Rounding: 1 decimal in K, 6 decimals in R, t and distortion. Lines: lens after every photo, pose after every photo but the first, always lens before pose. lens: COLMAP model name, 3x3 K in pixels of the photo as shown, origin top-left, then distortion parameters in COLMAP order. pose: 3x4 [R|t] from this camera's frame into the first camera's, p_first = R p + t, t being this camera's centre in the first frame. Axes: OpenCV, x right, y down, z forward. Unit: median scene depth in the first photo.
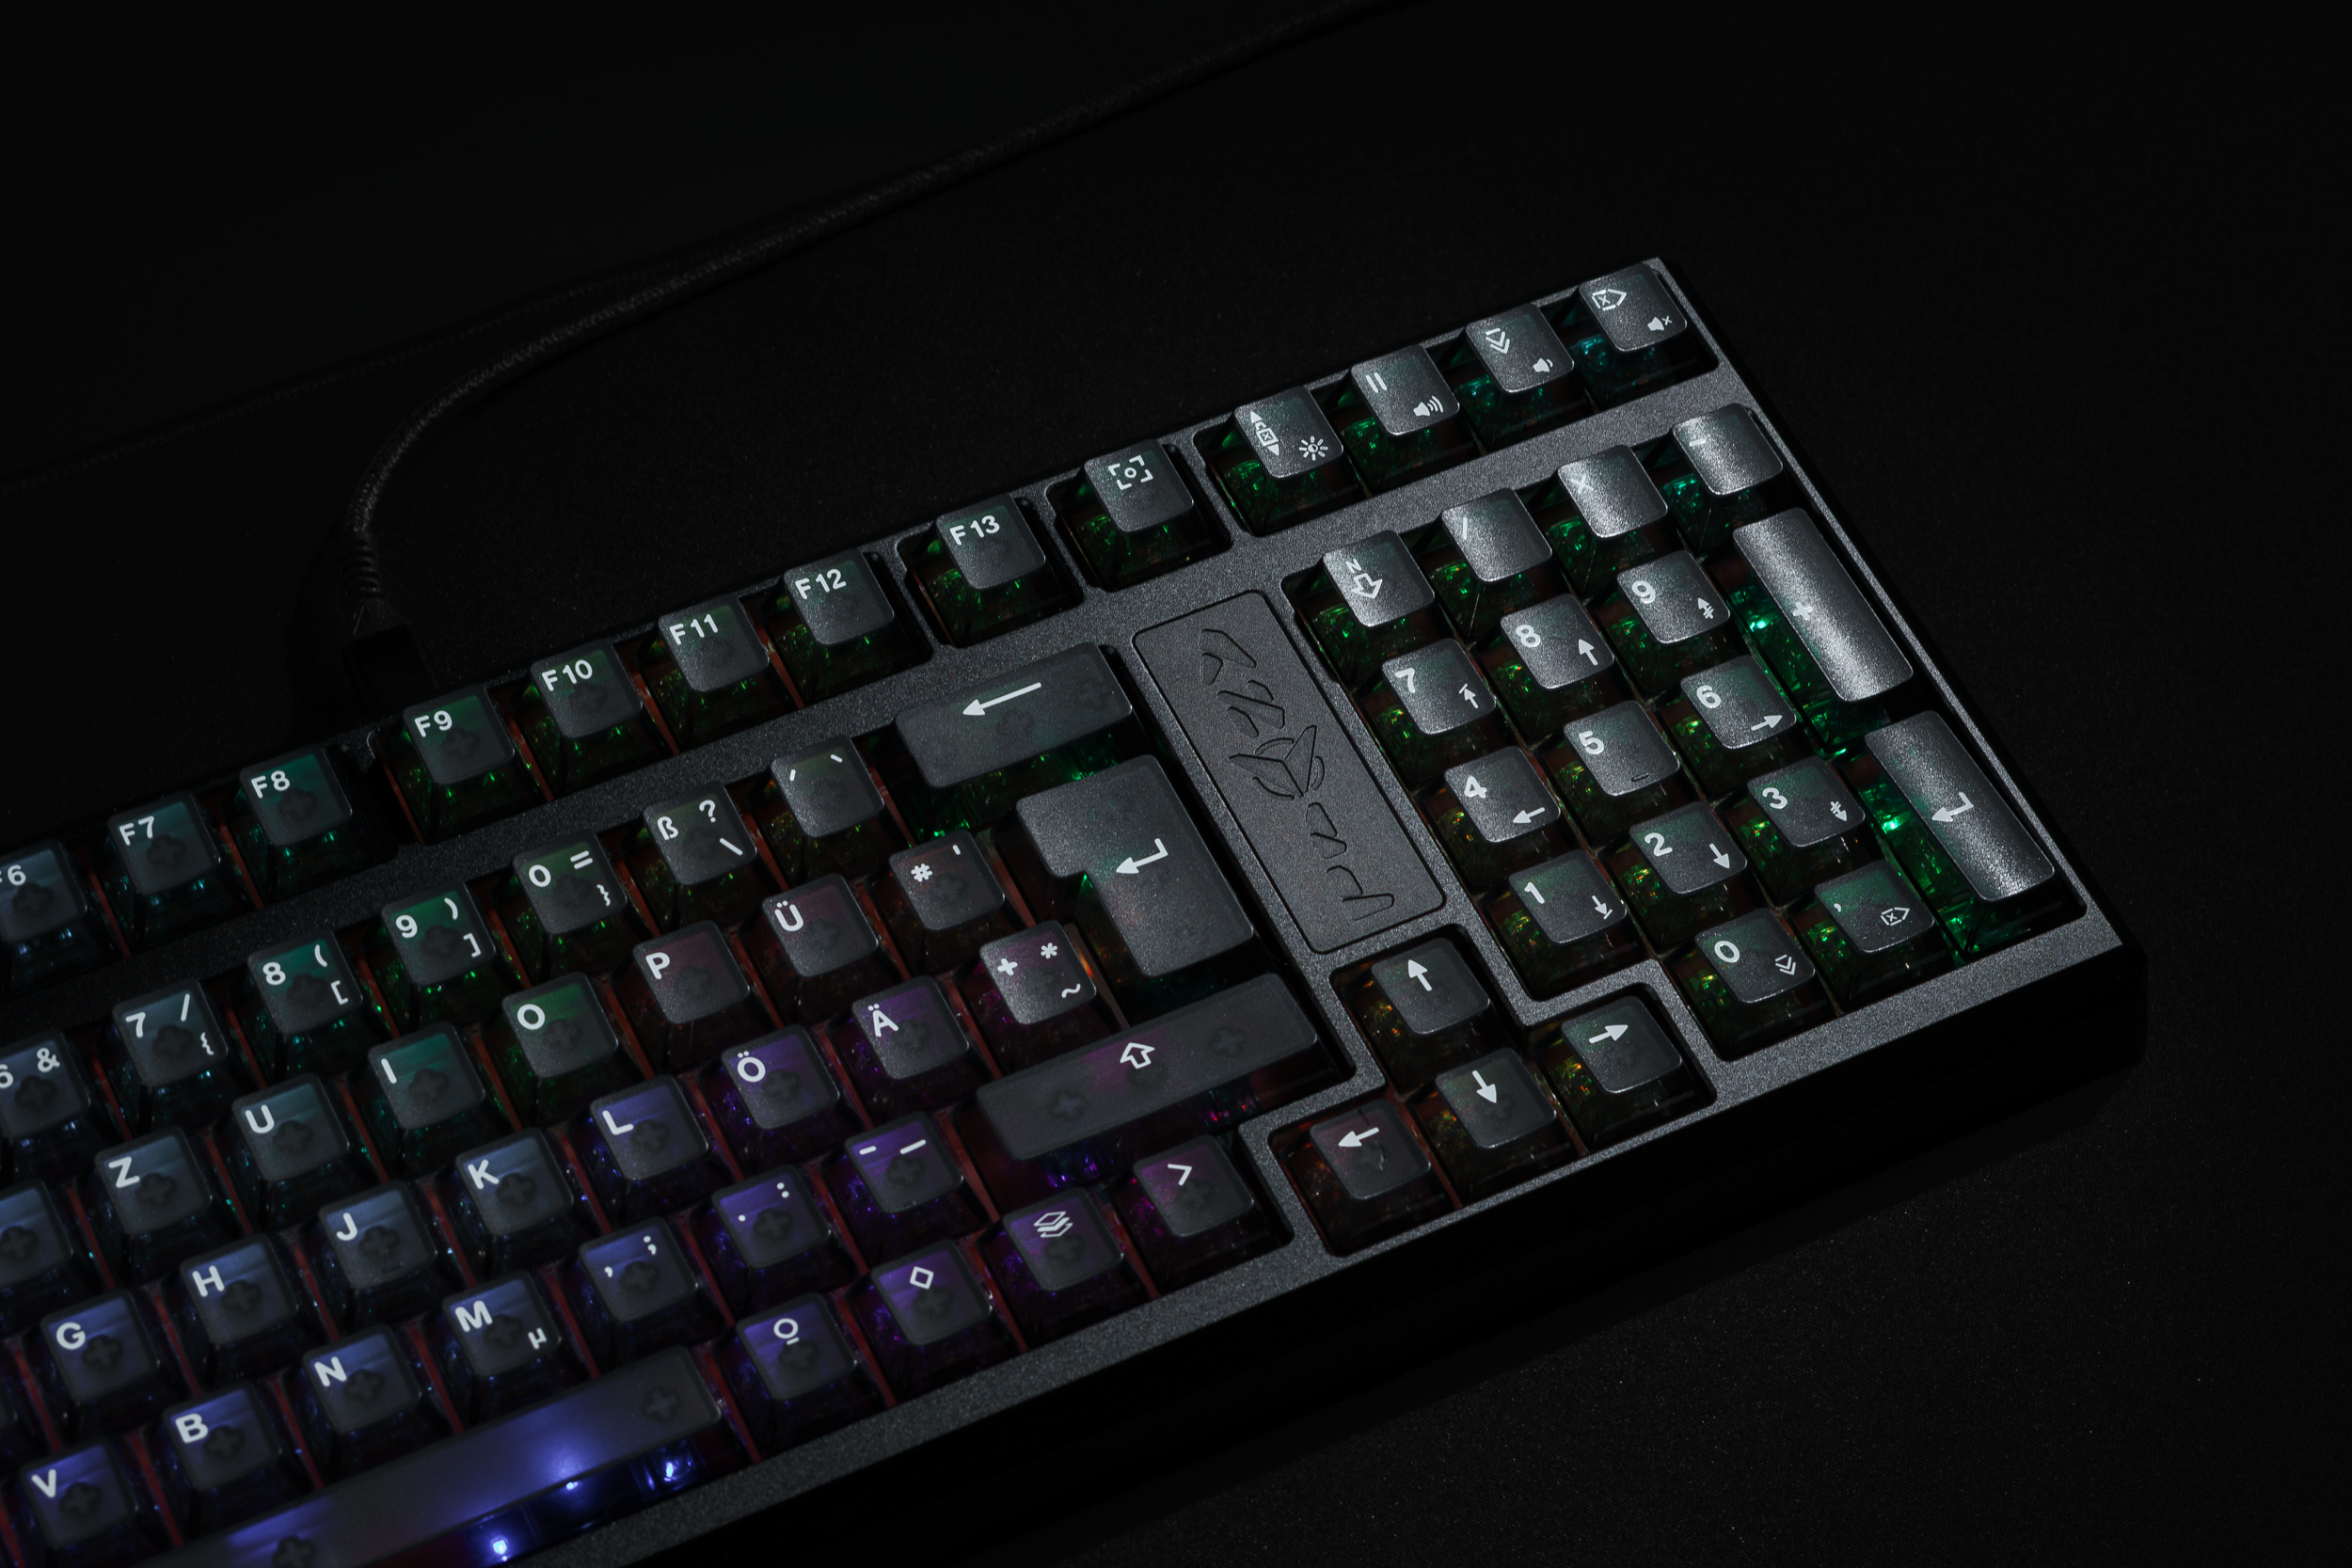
lens RADIAL K [[4969.1, 0, 1176.0], [0, 4969.1, 784.0], [0, 0, 1]] dist [-0.007295, -0.002433]
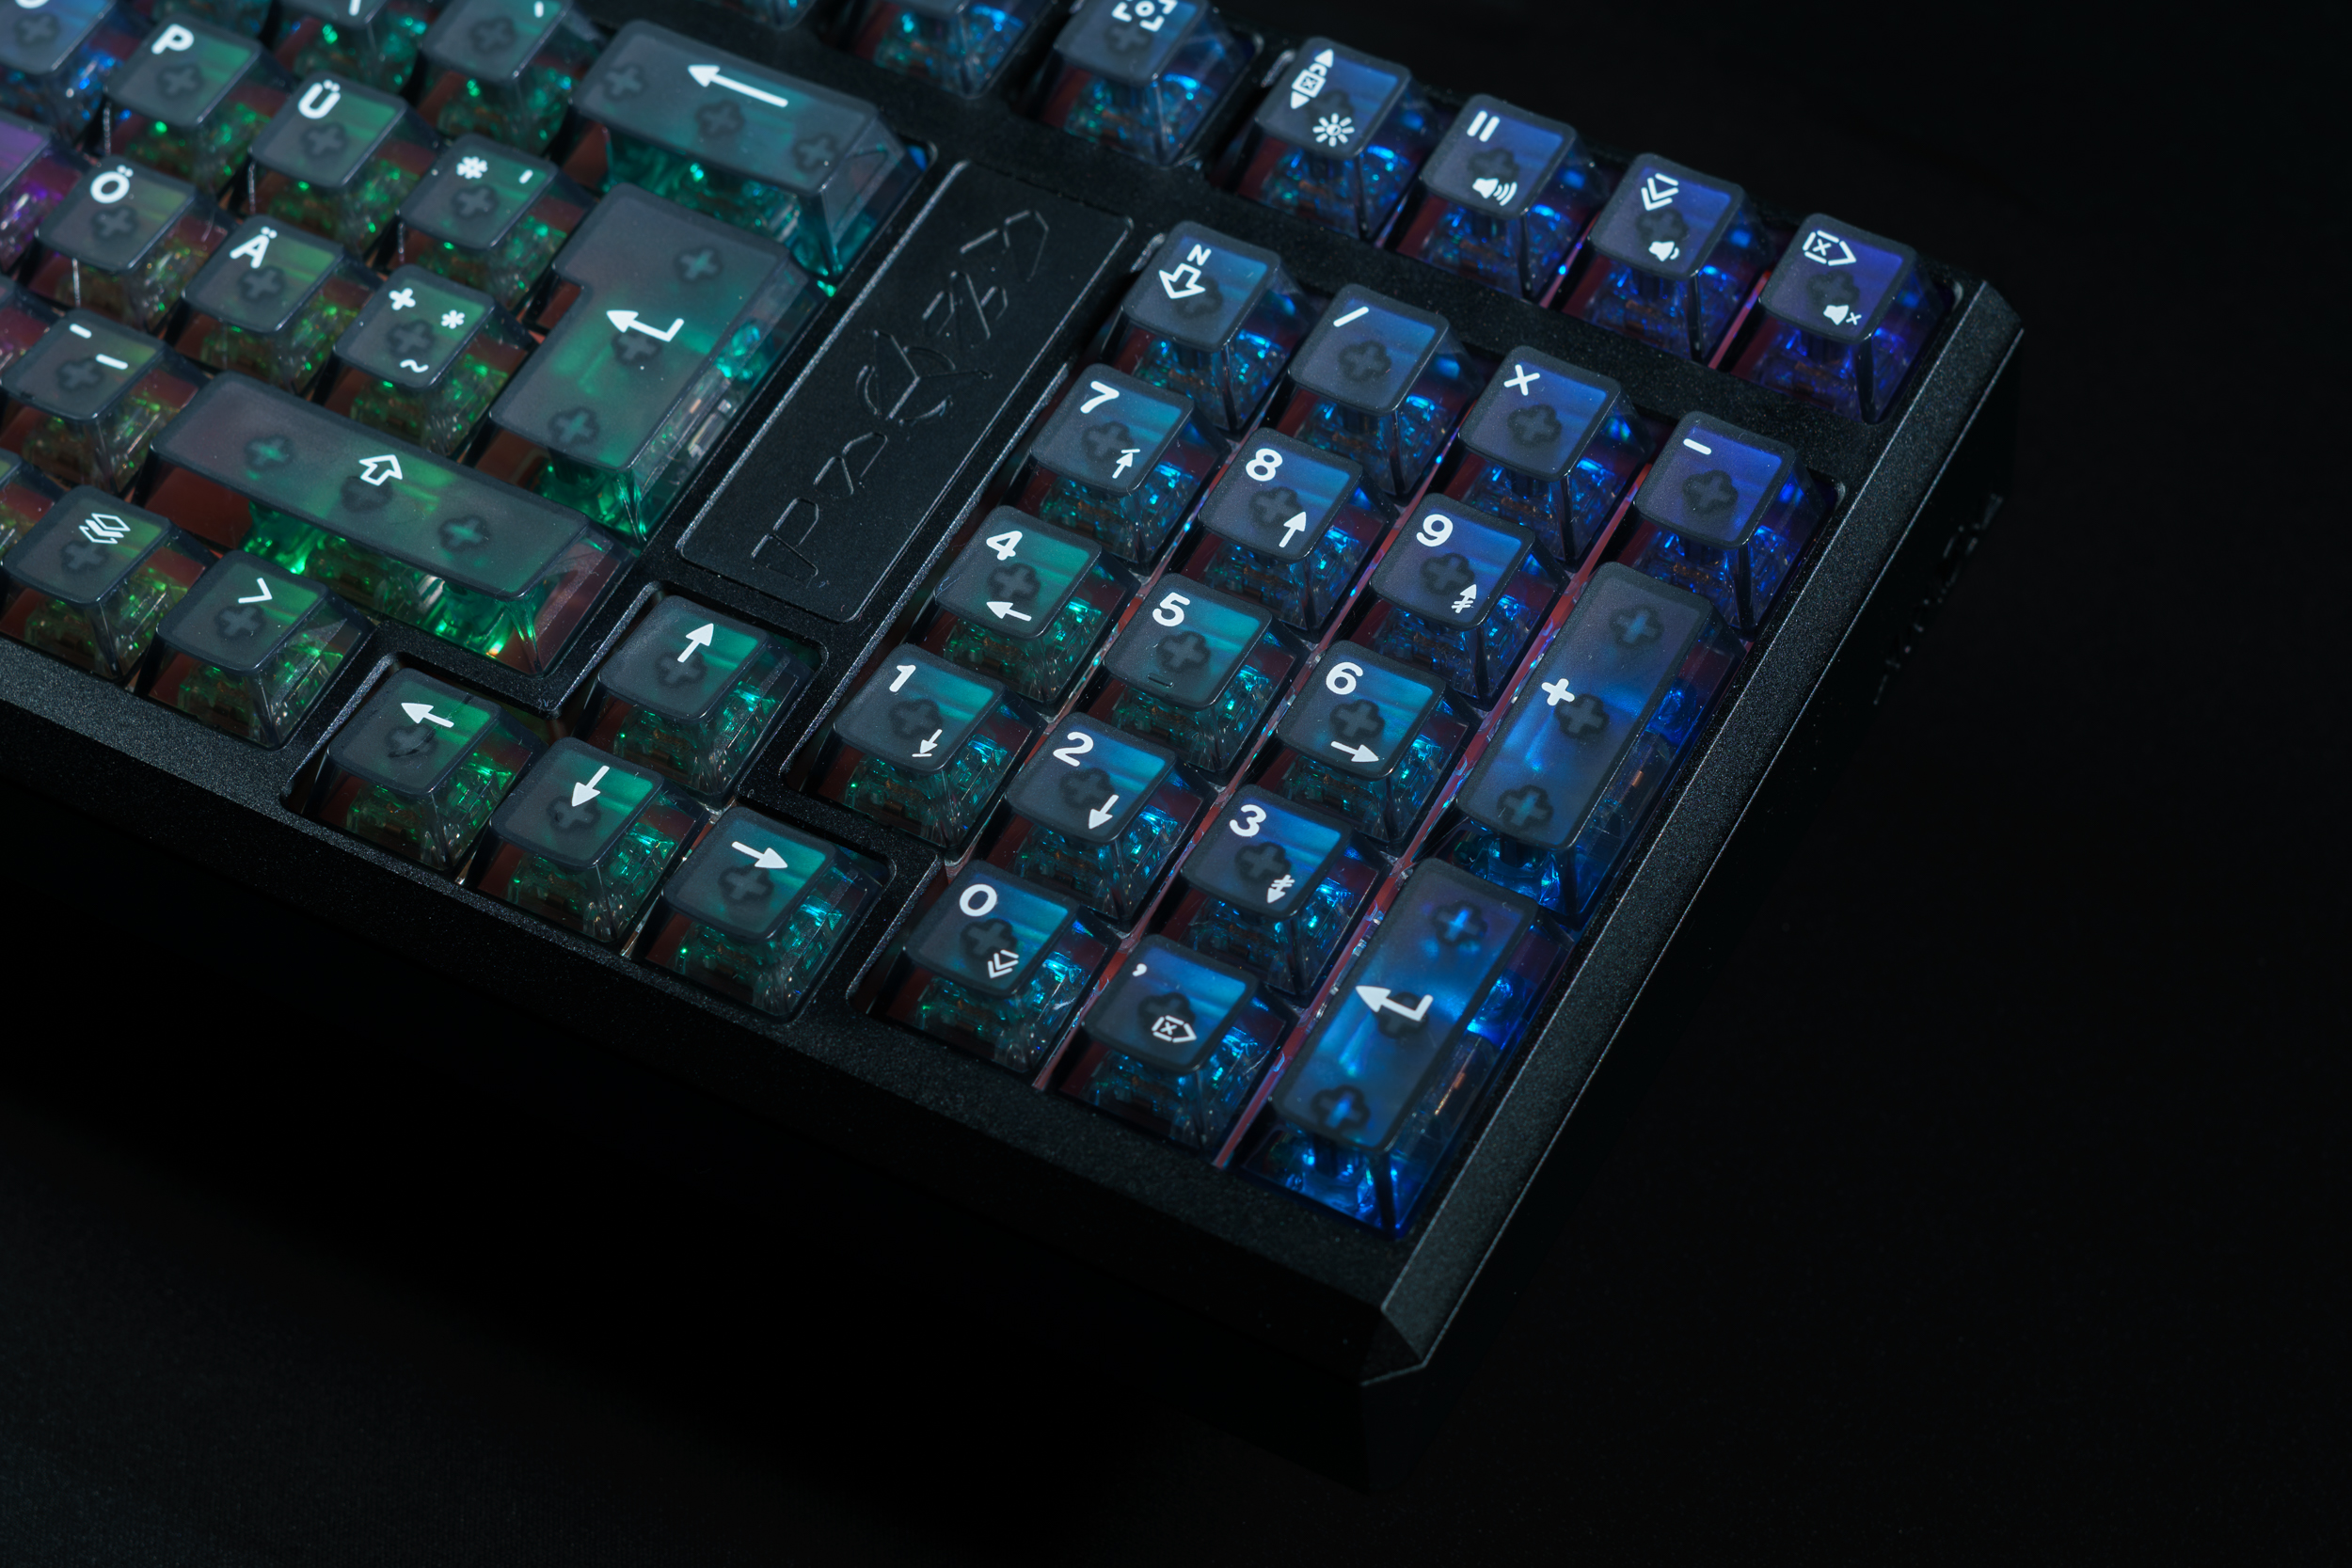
lens RADIAL K [[4969.1, 0, 1176.0], [0, 4969.1, 784.0], [0, 0, 1]] dist [-0.007295, -0.002433]
pose [[0.578537, 0.623401, -0.525991, 0.491876], [-0.627460, 0.752172, 0.201325, -0.138098], [0.521142, 0.213564, 0.826318, 0.451278]]
